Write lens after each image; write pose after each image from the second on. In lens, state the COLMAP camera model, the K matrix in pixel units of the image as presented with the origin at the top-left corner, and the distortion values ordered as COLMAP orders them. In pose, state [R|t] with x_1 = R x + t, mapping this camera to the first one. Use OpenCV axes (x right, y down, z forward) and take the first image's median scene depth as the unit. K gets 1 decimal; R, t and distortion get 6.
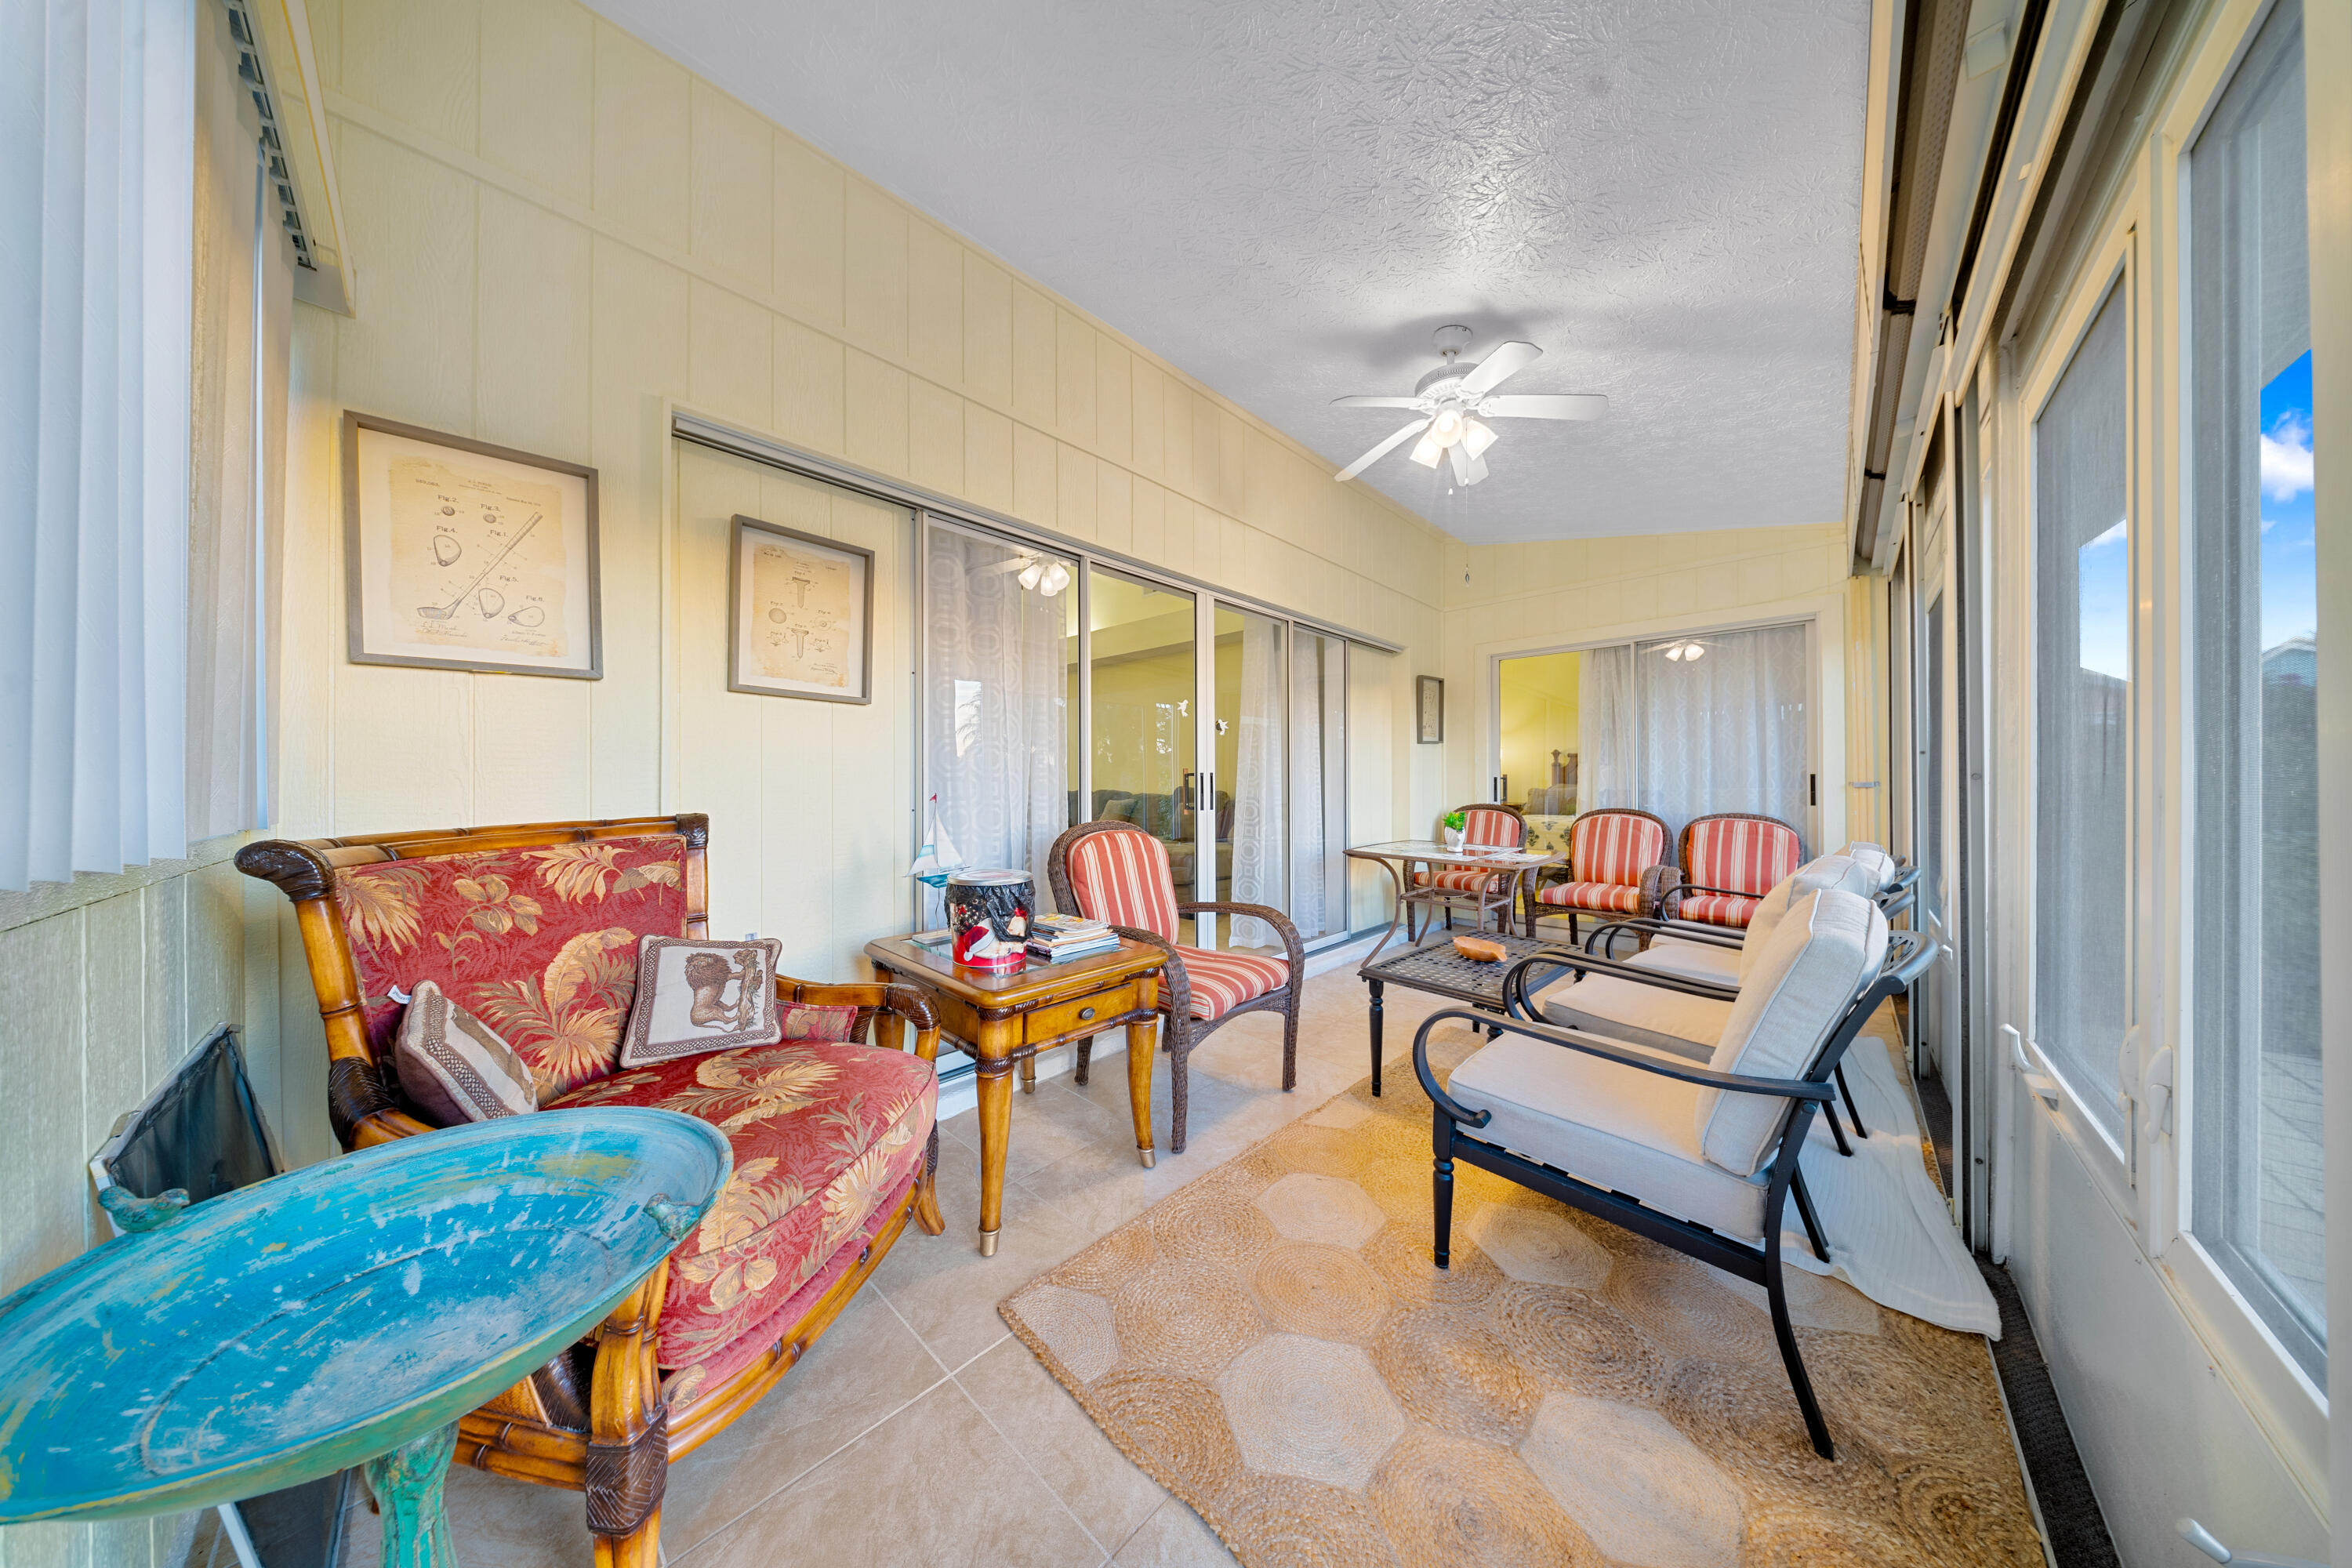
lens RADIAL K [[688.6, 0, 1176.0], [0, 688.6, 784.0], [0, 0, 1]] dist [-0.000365, -0.000026]
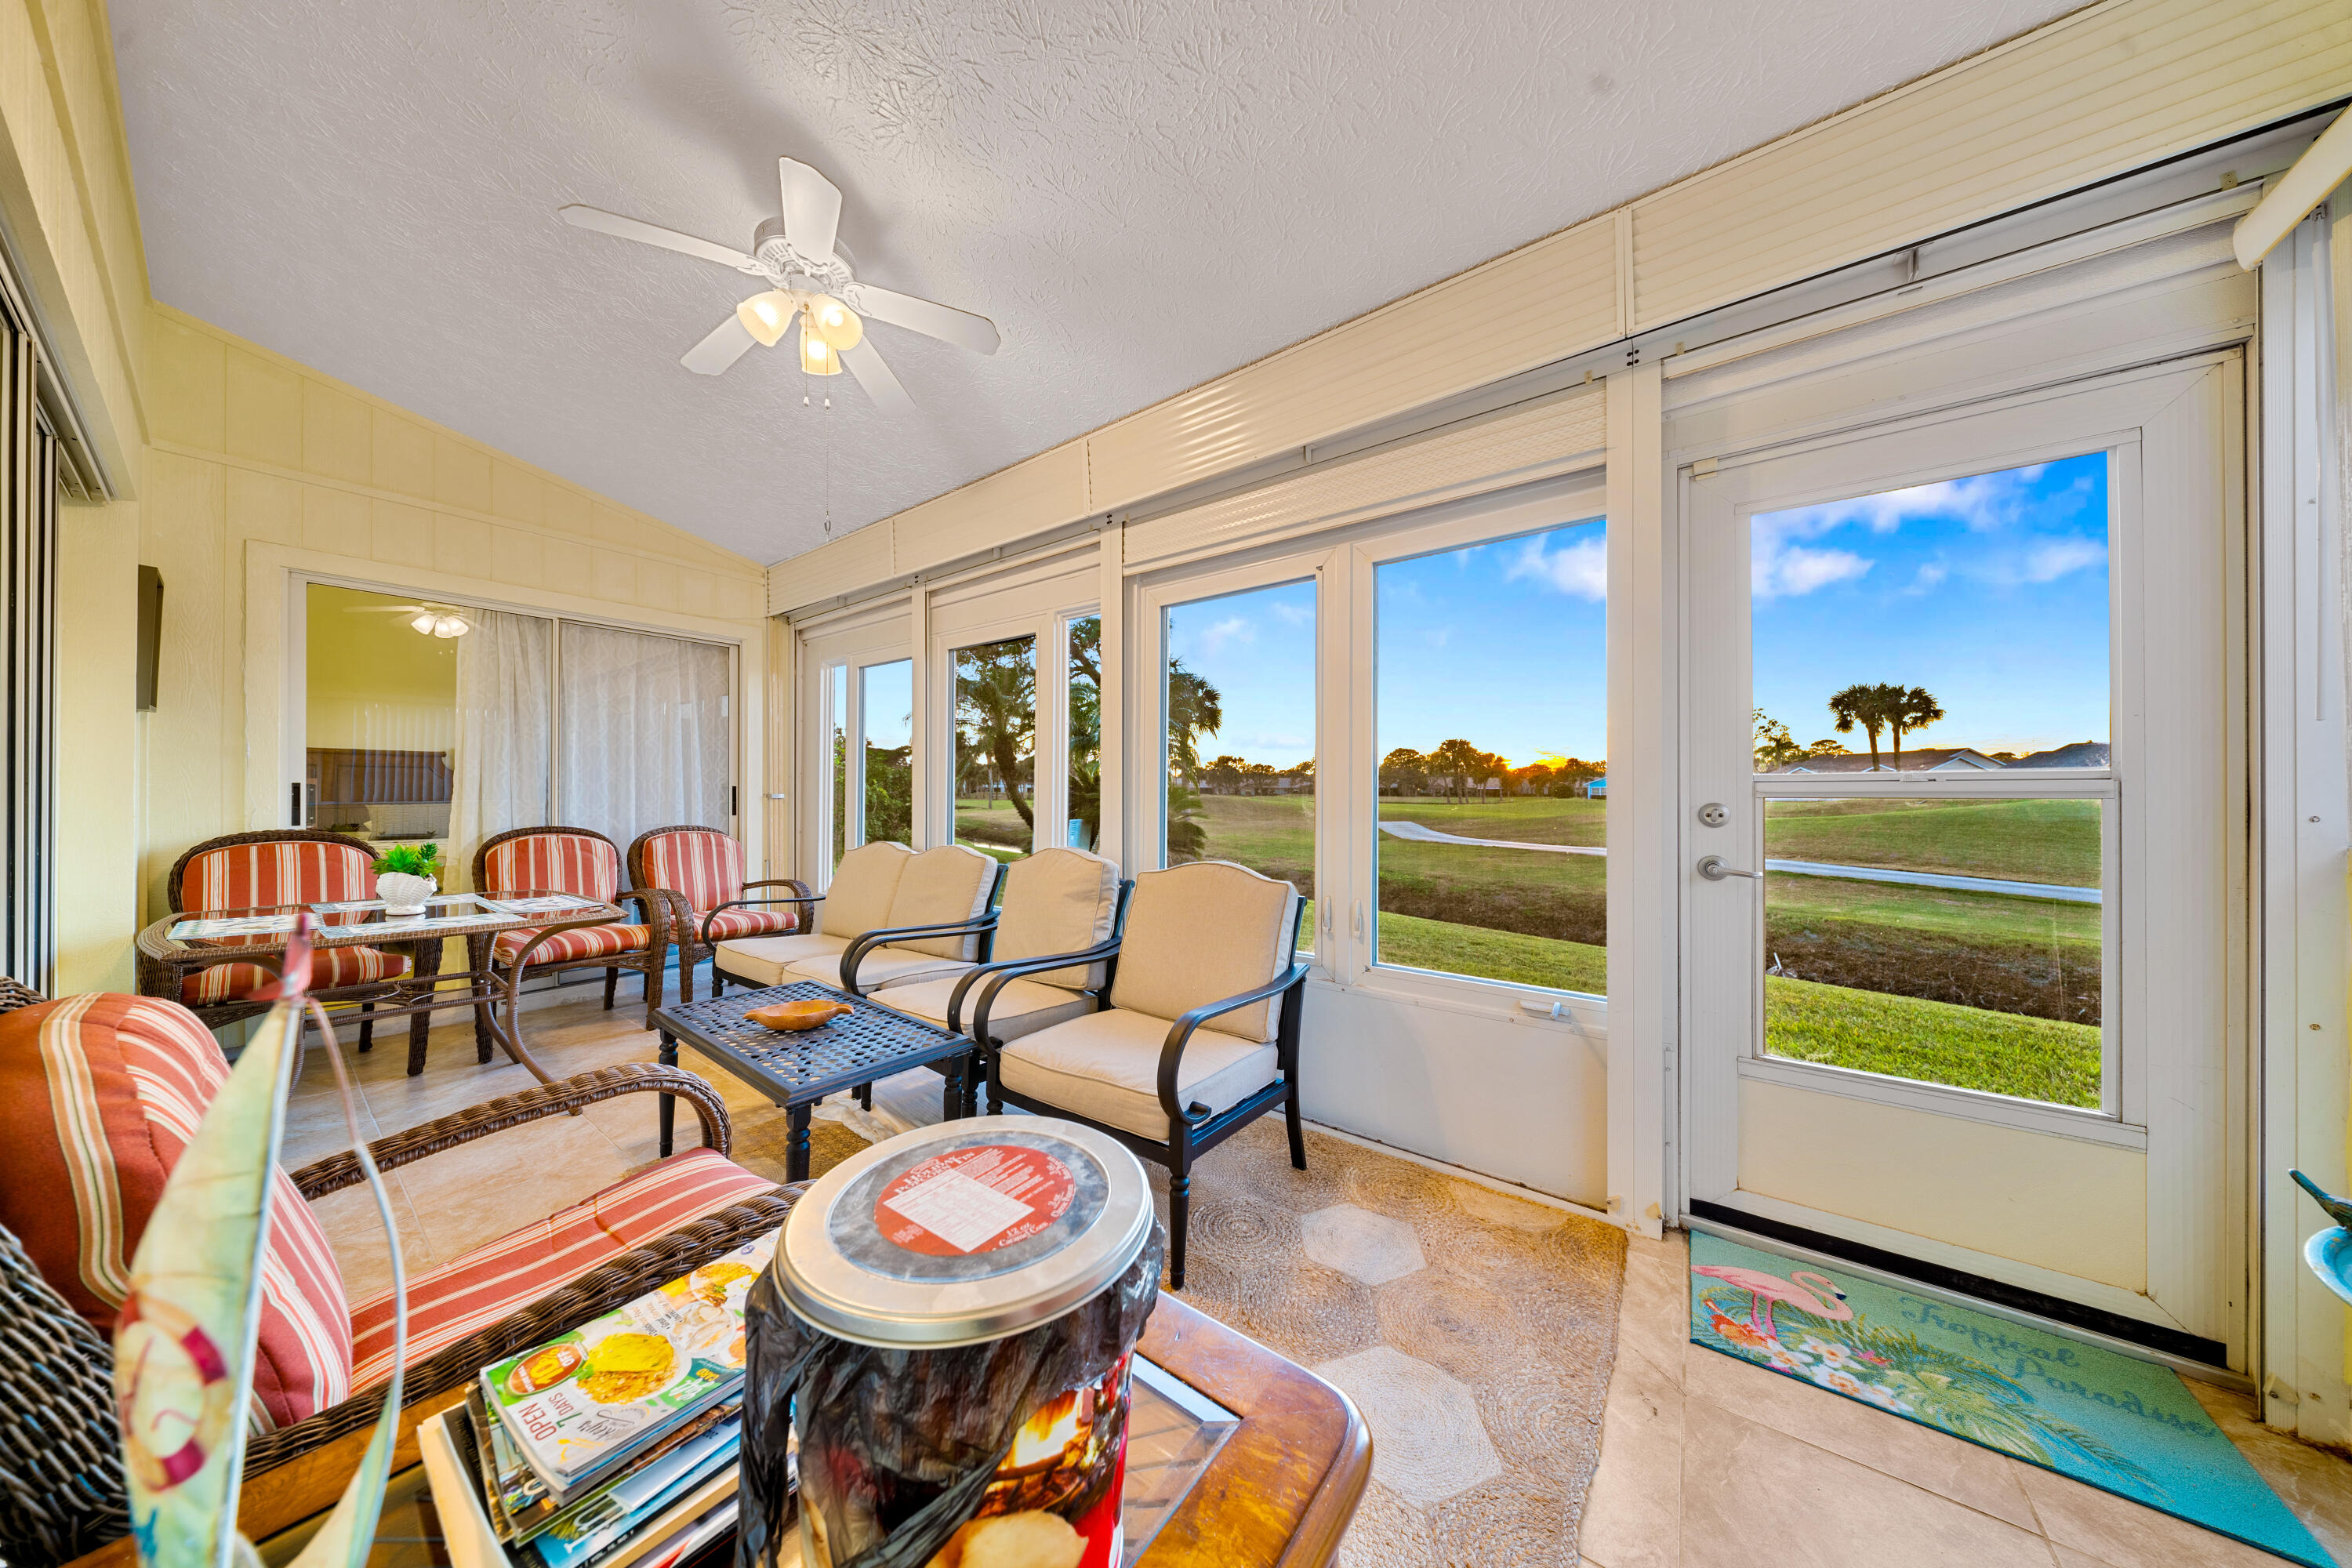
lens RADIAL K [[688.6, 0, 1176.0], [0, 688.6, 784.0], [0, 0, 1]] dist [-0.000365, -0.000026]
pose [[-0.129039, 0.014894, 0.991528, -0.221017], [-0.000307, 0.999887, -0.015059, -0.001059], [-0.991639, -0.002248, -0.129020, 0.423853]]
